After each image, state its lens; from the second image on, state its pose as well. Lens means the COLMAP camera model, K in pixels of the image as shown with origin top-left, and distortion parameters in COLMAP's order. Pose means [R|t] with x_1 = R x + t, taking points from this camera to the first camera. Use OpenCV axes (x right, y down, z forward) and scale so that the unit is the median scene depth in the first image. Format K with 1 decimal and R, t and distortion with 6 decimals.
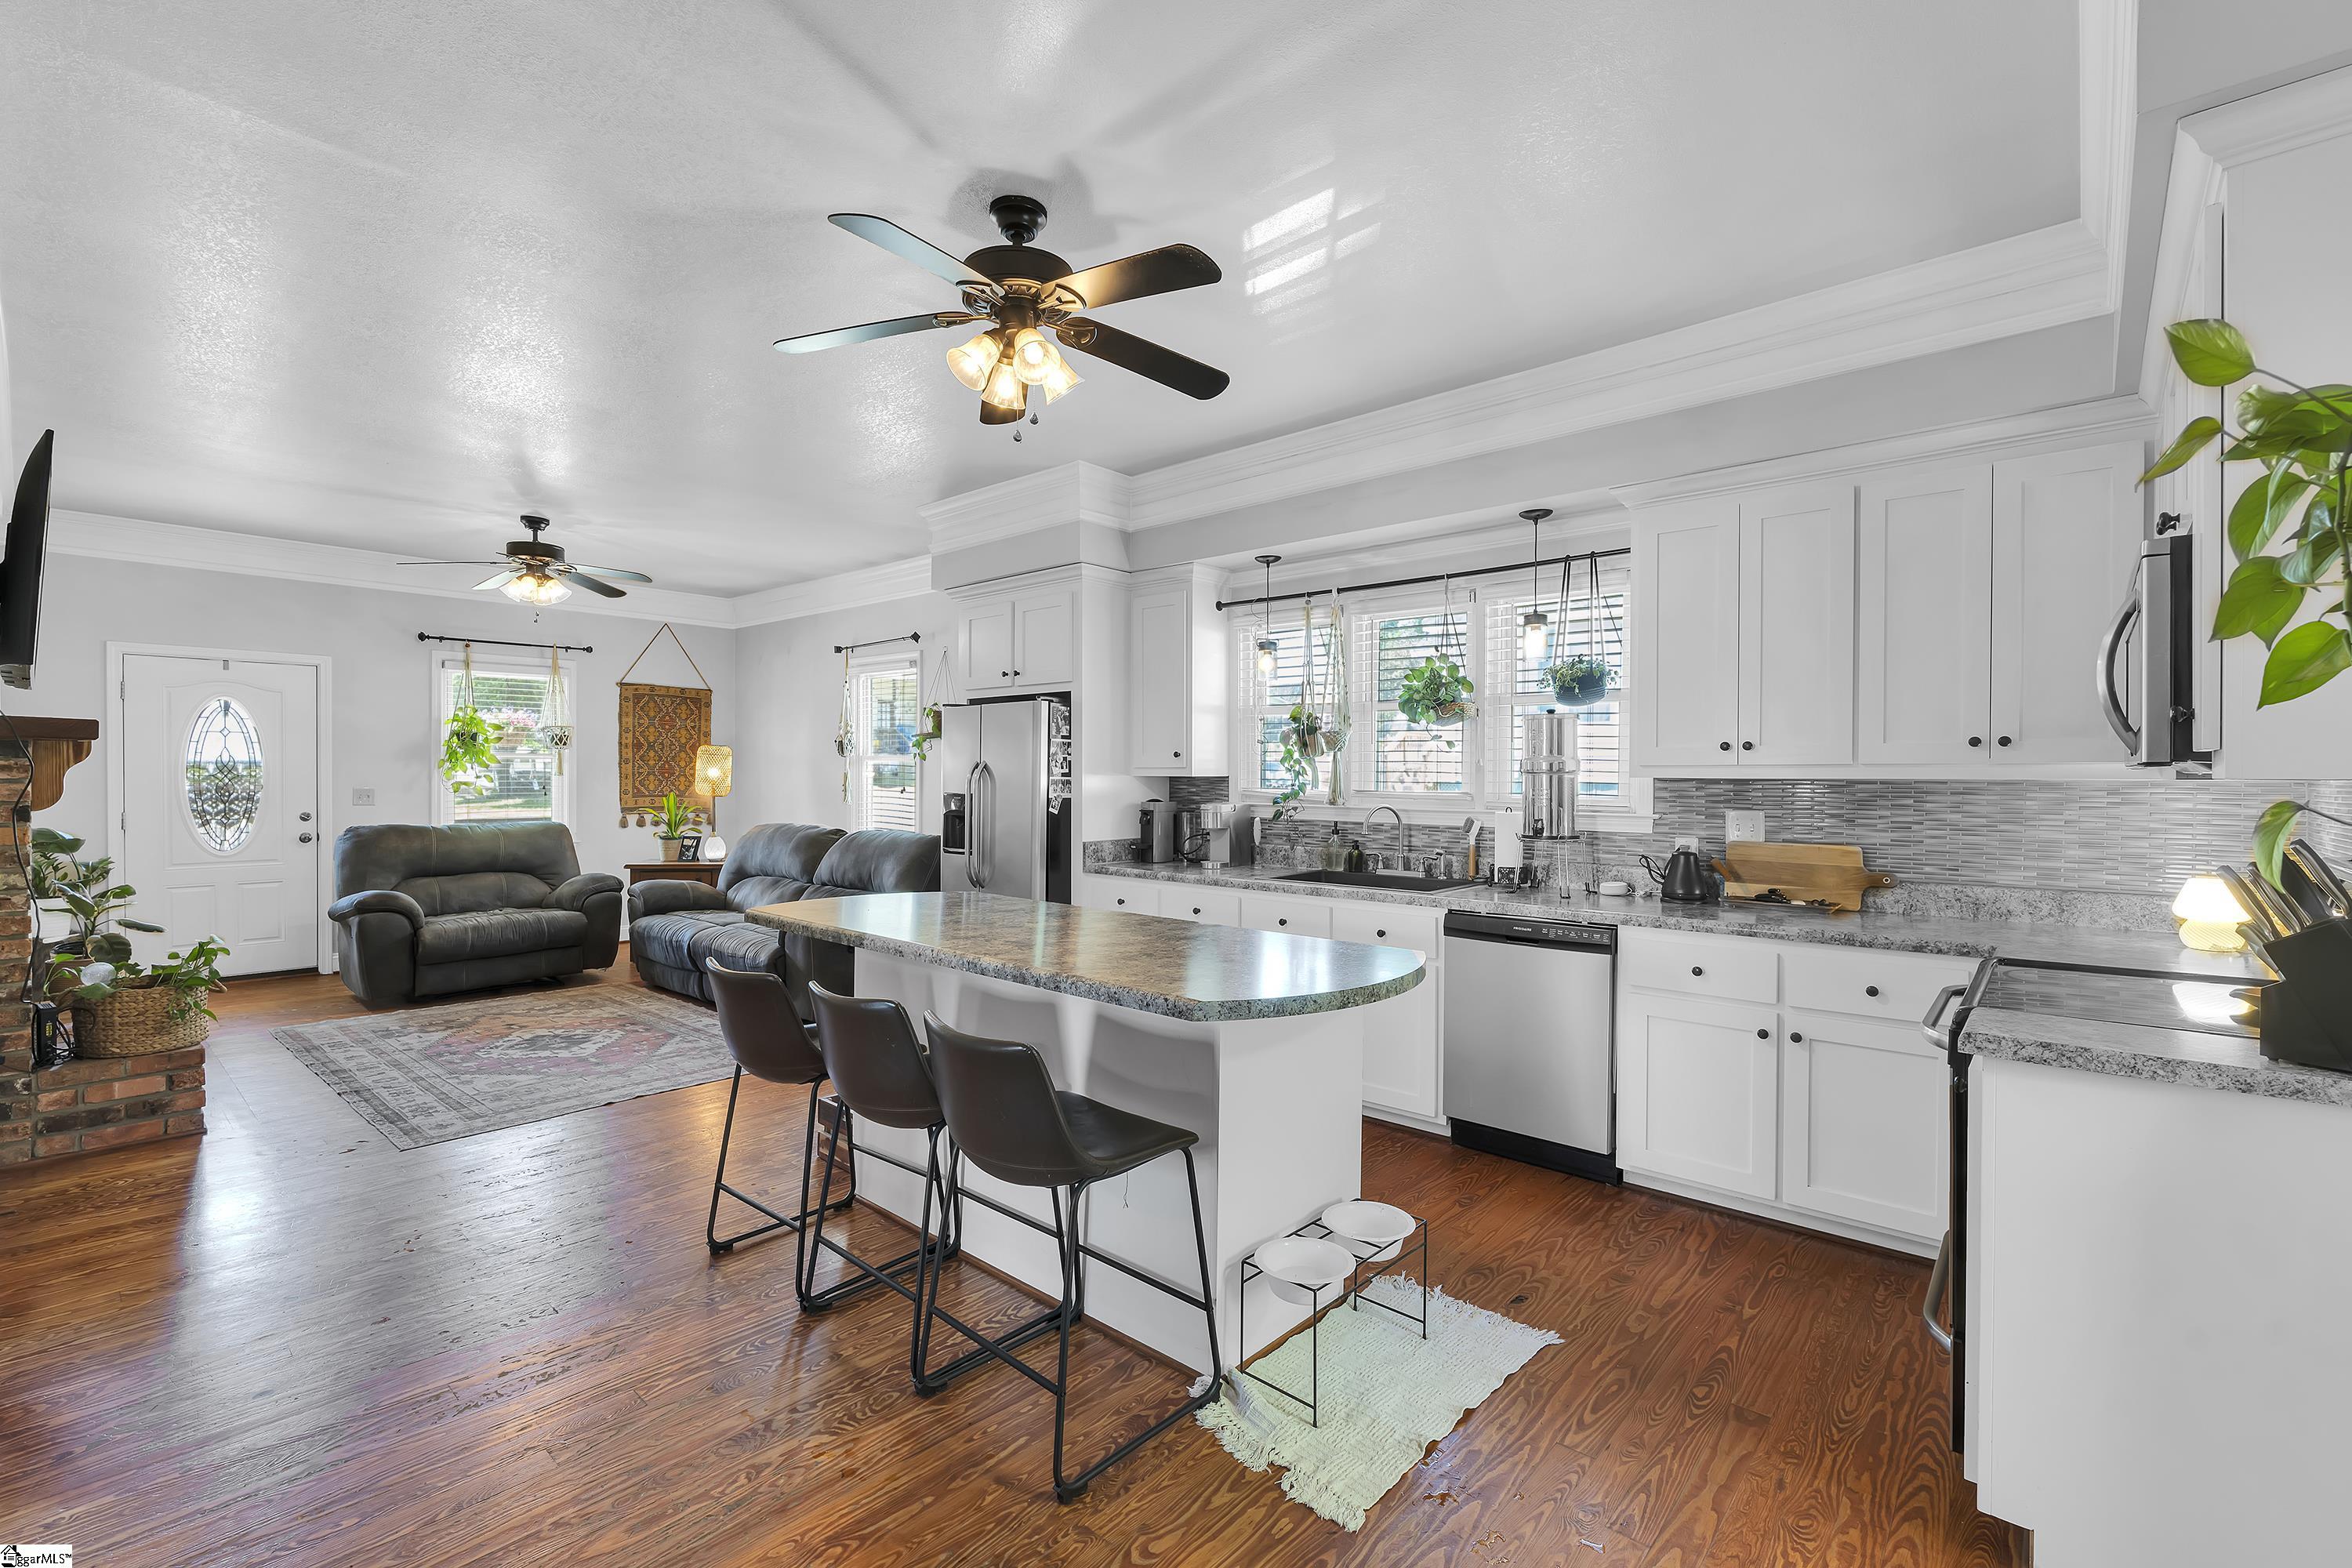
lens RADIAL K [[1026.9, 0, 1176.0], [0, 1026.9, 784.0], [0, 0, 1]] dist [-0.001141, -0.000058]
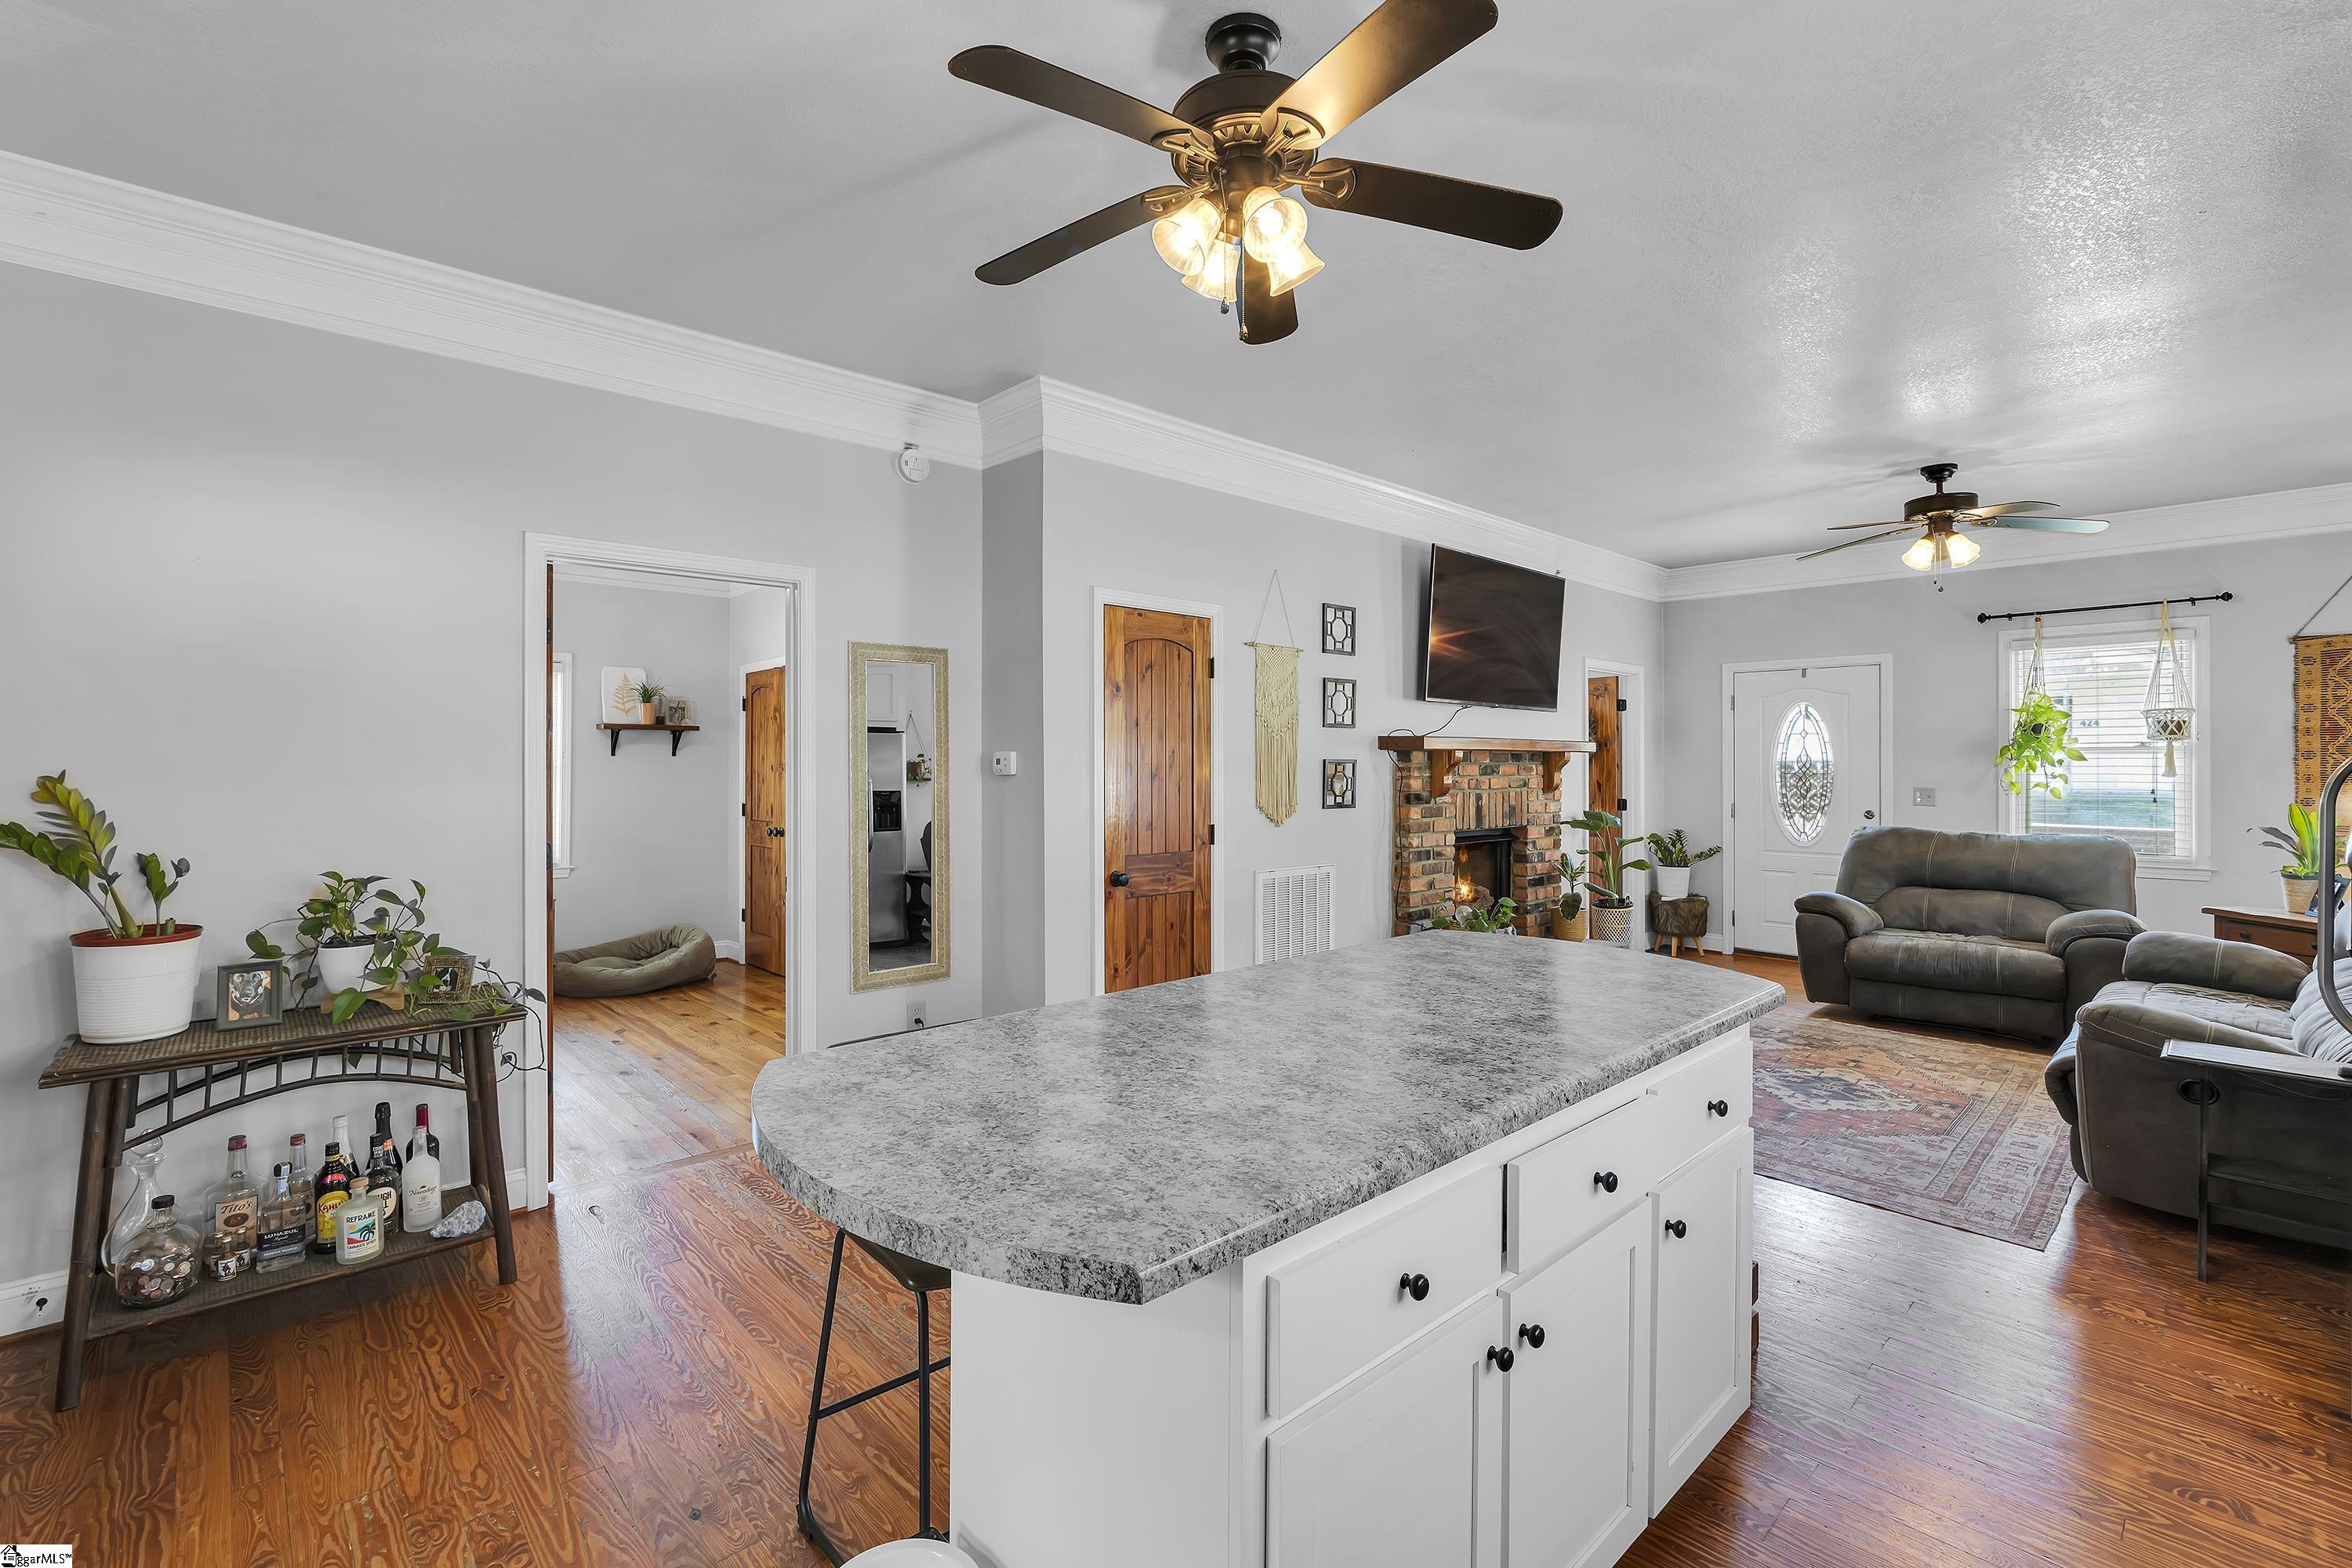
lens RADIAL K [[1045.8, 0, 1156.7], [0, 1045.8, 764.1], [0, 0, 1]] dist [-0.002063, -0.000128]
pose [[-0.098476, -0.001873, -0.995138, 0.343437], [-0.010554, 0.999944, -0.000838, -0.013633], [0.995083, 0.010420, -0.098490, 0.565074]]
